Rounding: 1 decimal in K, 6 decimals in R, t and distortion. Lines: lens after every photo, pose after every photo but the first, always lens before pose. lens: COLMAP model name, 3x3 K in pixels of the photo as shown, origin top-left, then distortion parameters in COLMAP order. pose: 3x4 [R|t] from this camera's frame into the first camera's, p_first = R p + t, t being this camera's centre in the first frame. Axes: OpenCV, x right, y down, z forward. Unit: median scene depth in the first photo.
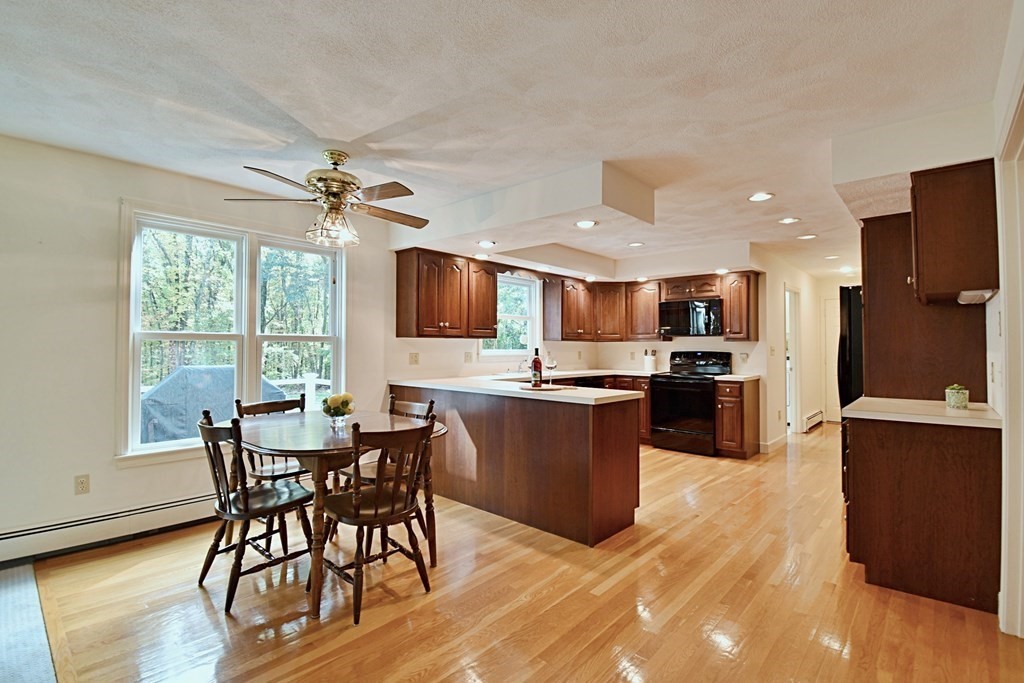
lens RADIAL K [[479.4, 0, 512.0], [0, 479.4, 341.5], [0, 0, 1]] dist [0.022626, -0.027906]
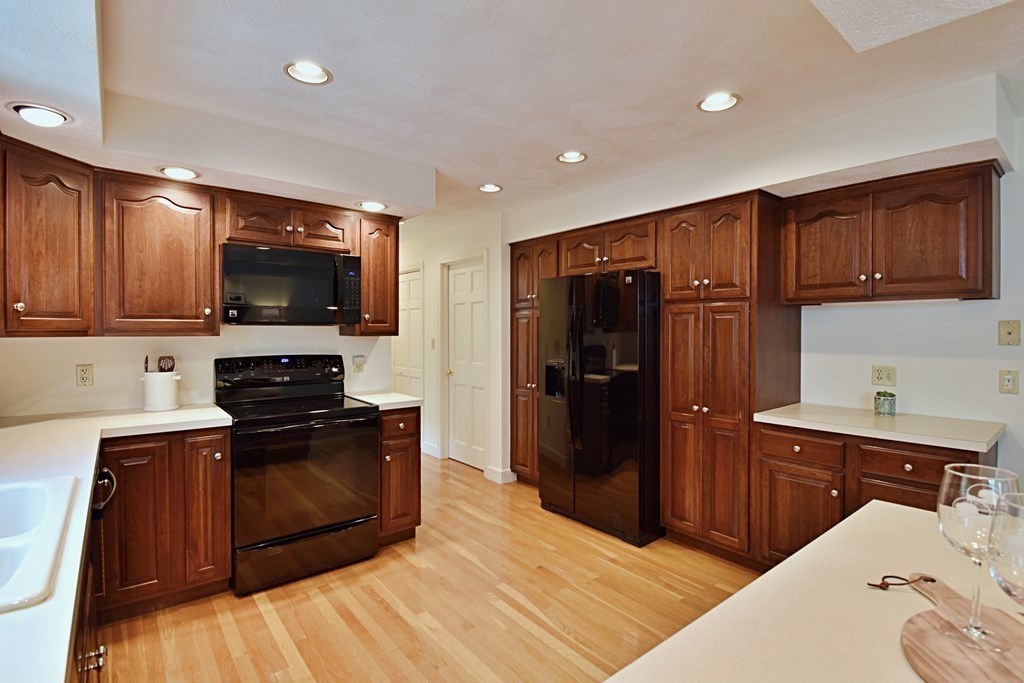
lens RADIAL K [[479.4, 0, 512.0], [0, 479.4, 341.5], [0, 0, 1]] dist [0.022626, -0.027906]
pose [[0.157647, -0.023908, 0.987206, -0.070654], [-0.013390, 0.999563, 0.026345, -0.011551], [-0.987405, -0.017372, 0.157258, 0.747188]]
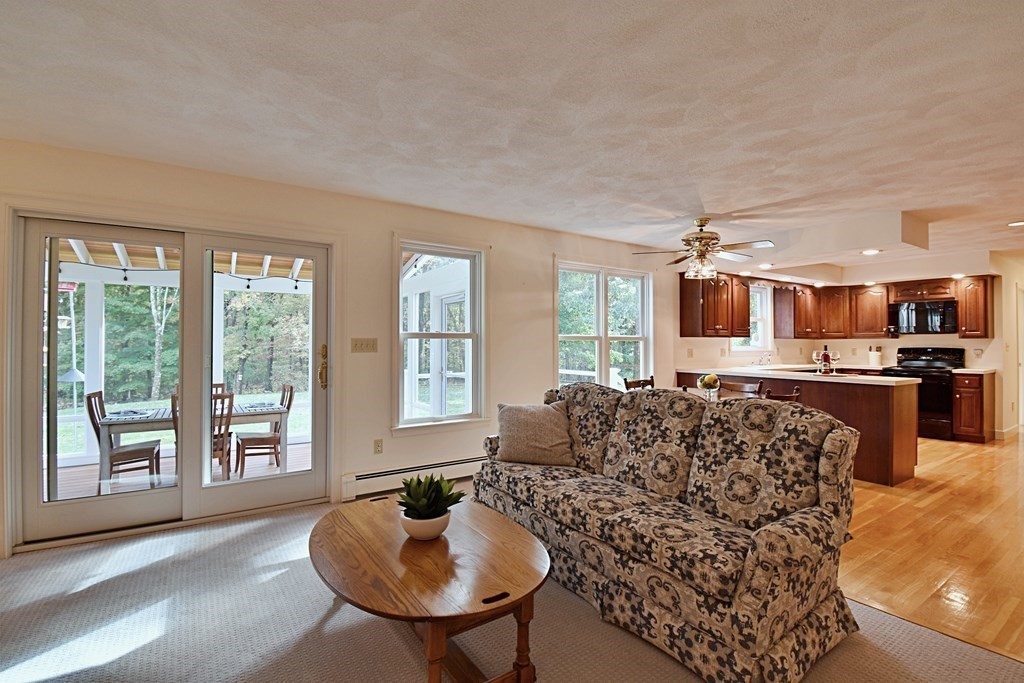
lens RADIAL K [[479.4, 0, 512.0], [0, 479.4, 341.5], [0, 0, 1]] dist [0.022626, -0.027906]
pose [[0.970105, -0.003363, -0.242663, -0.295339], [0.005180, 0.999963, 0.006850, -0.006537], [0.242631, -0.007902, 0.970086, -0.325706]]
